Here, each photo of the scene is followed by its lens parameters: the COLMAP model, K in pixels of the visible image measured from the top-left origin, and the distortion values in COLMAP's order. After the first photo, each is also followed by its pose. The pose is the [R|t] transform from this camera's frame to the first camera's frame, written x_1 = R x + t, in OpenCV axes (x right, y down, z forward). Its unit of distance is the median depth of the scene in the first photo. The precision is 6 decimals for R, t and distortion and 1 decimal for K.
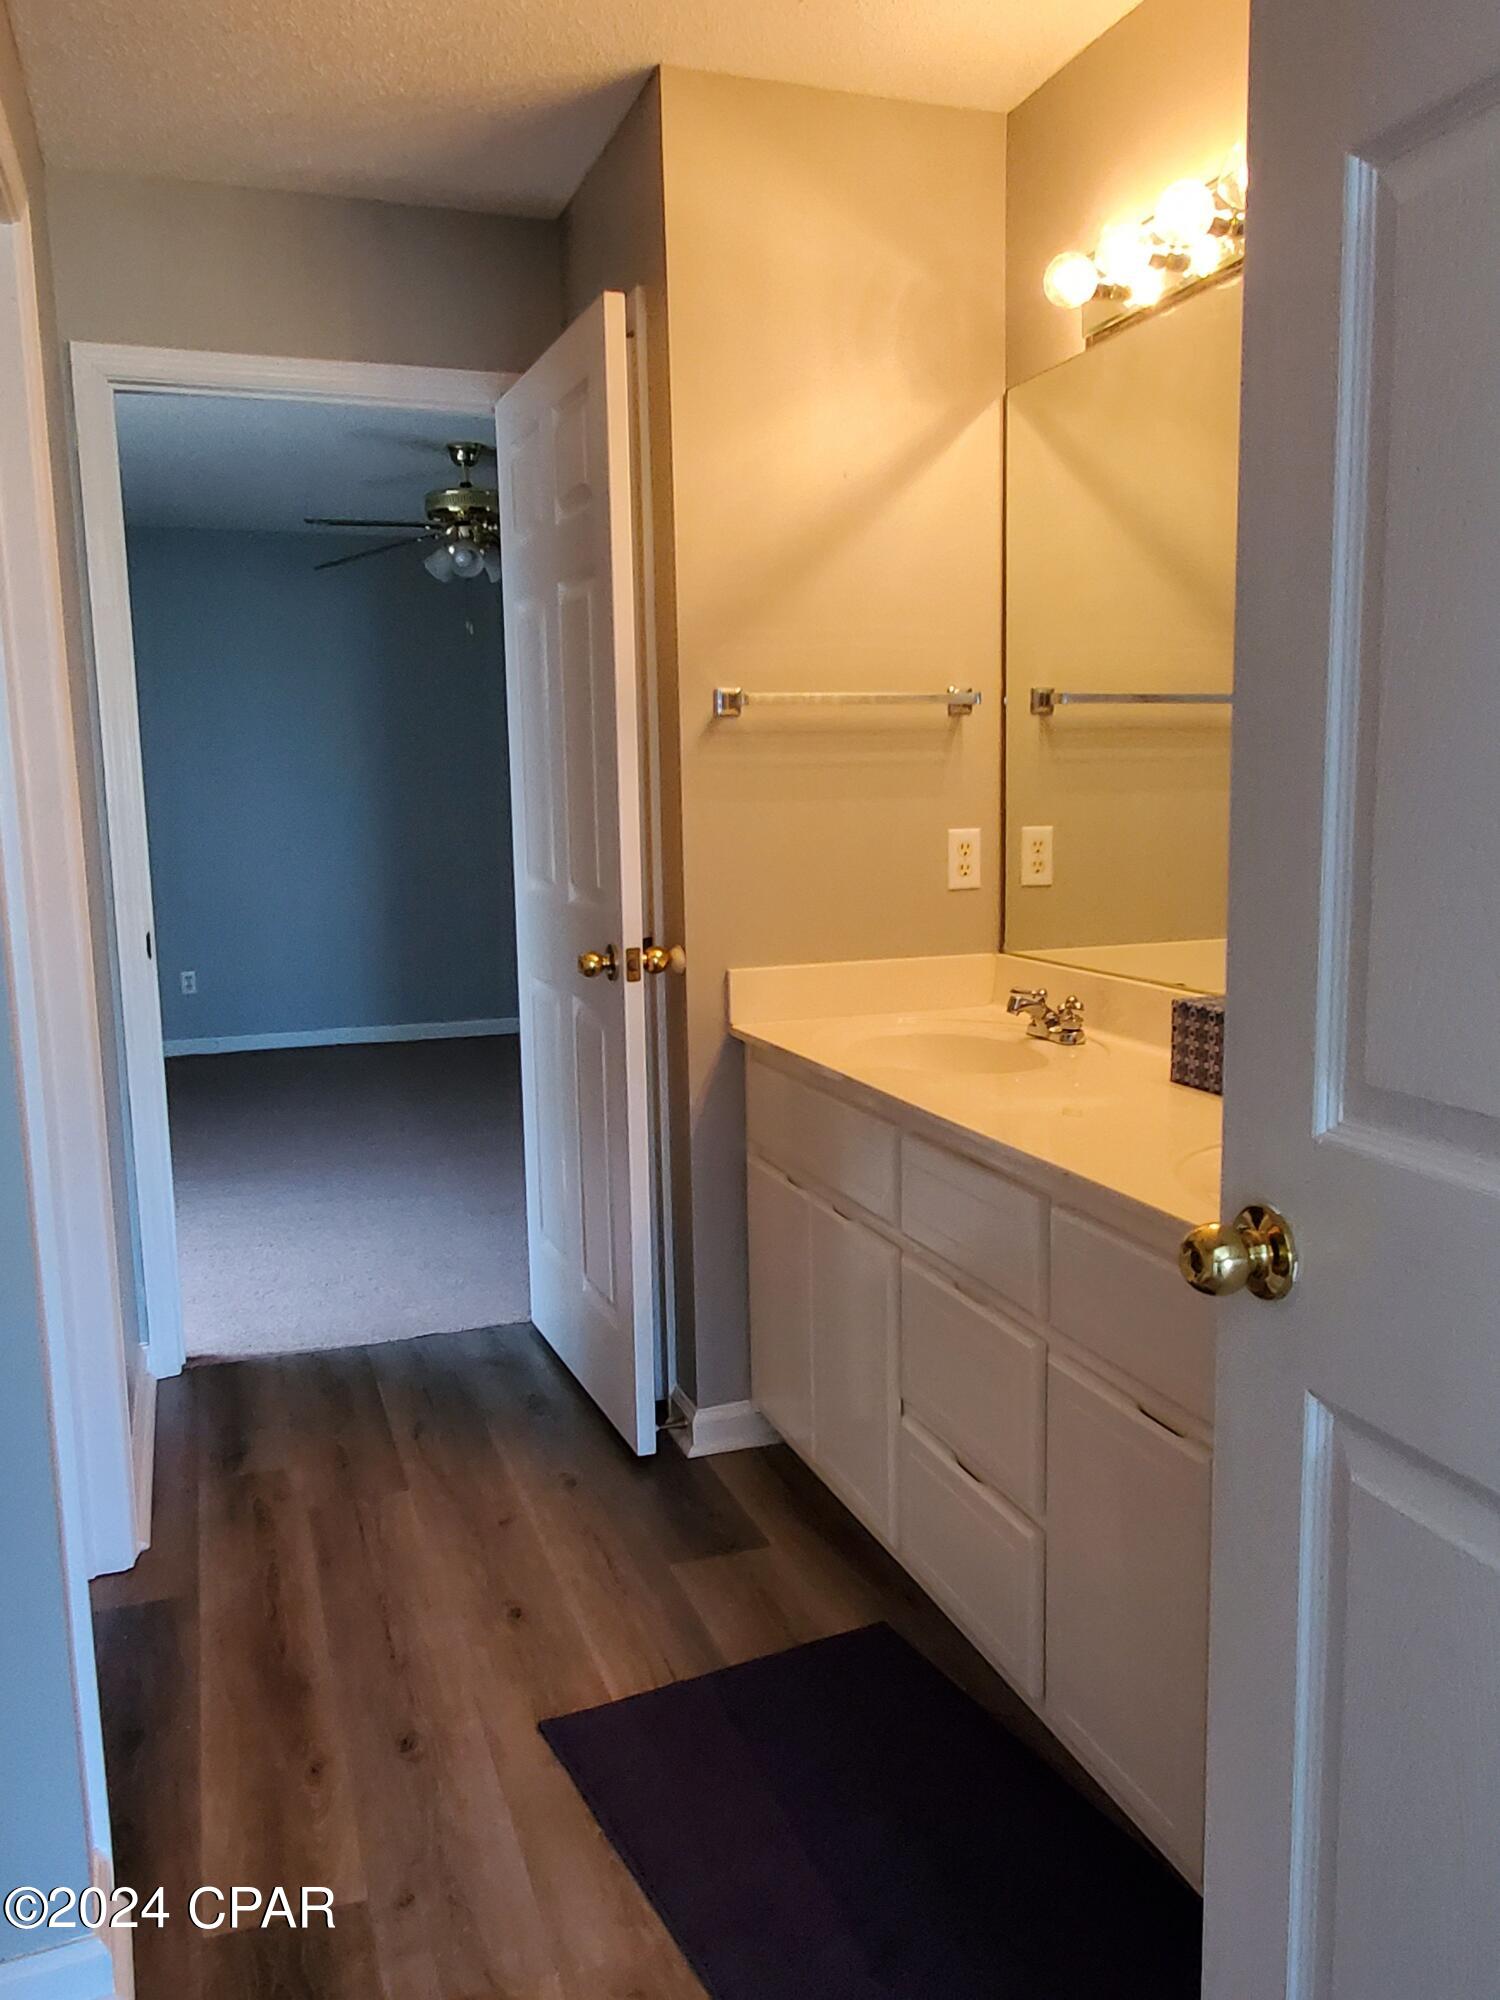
lens RADIAL K [[1552.8, 0, 750.0], [0, 1552.8, 1000.0], [0, 0, 1]] dist [0.001548, 0.015522]
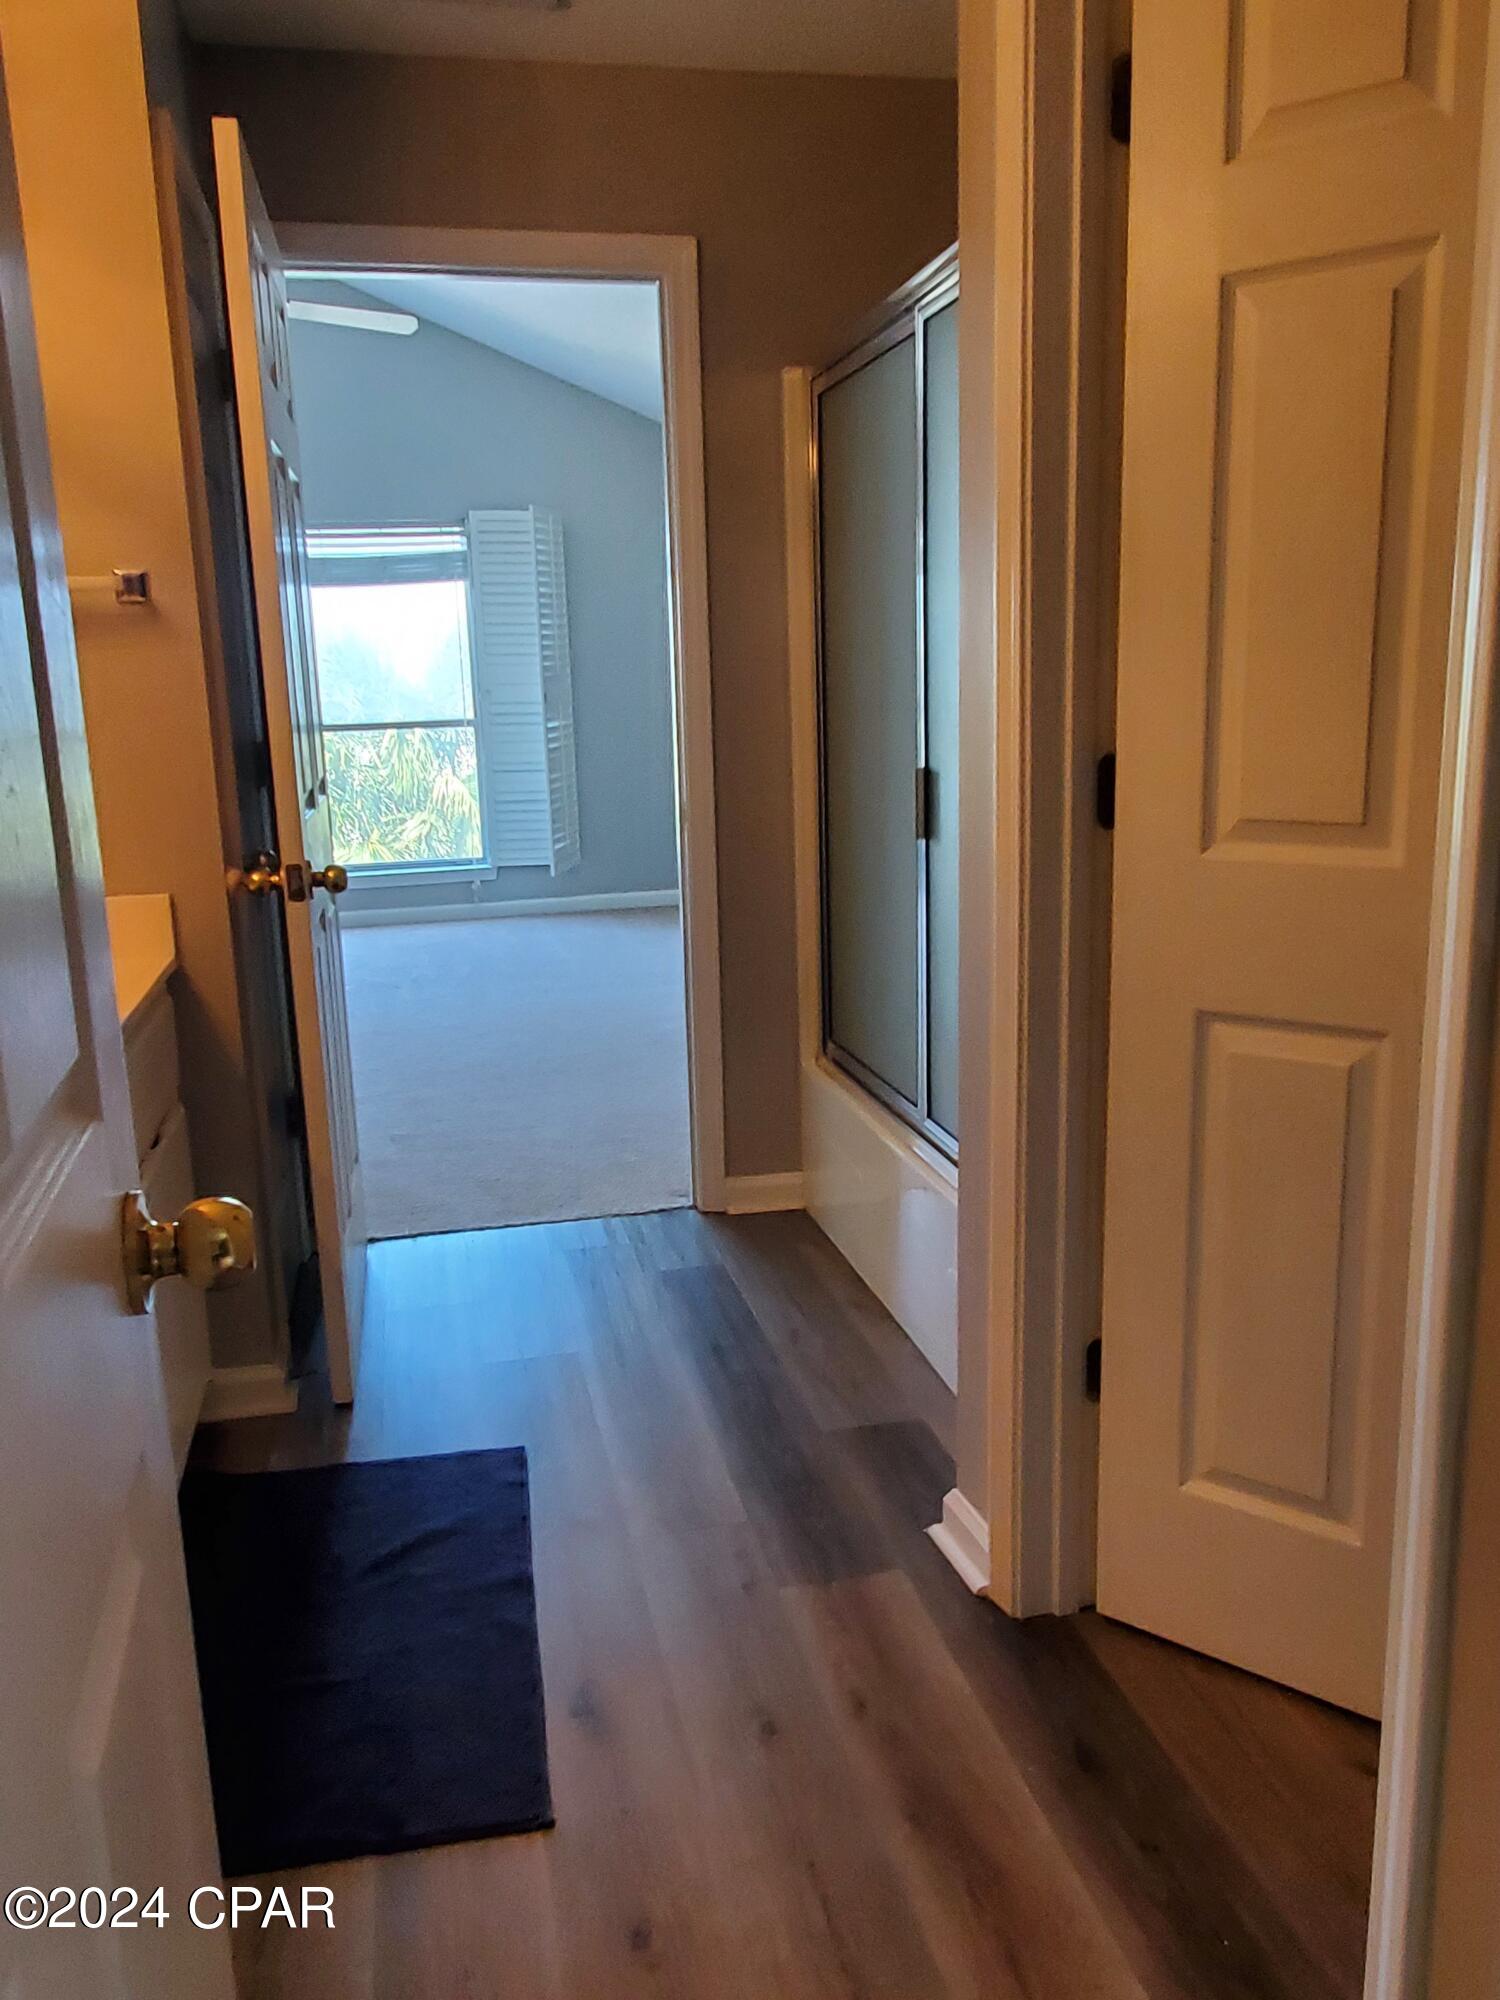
lens RADIAL K [[1552.8, 0, 750.0], [0, 1552.8, 1000.0], [0, 0, 1]] dist [0.001548, 0.015522]
pose [[-0.990983, 0.018134, 0.132756, -0.330686], [0.063475, 0.936103, 0.345951, -0.216924], [-0.118000, 0.351258, -0.928813, 1.657955]]
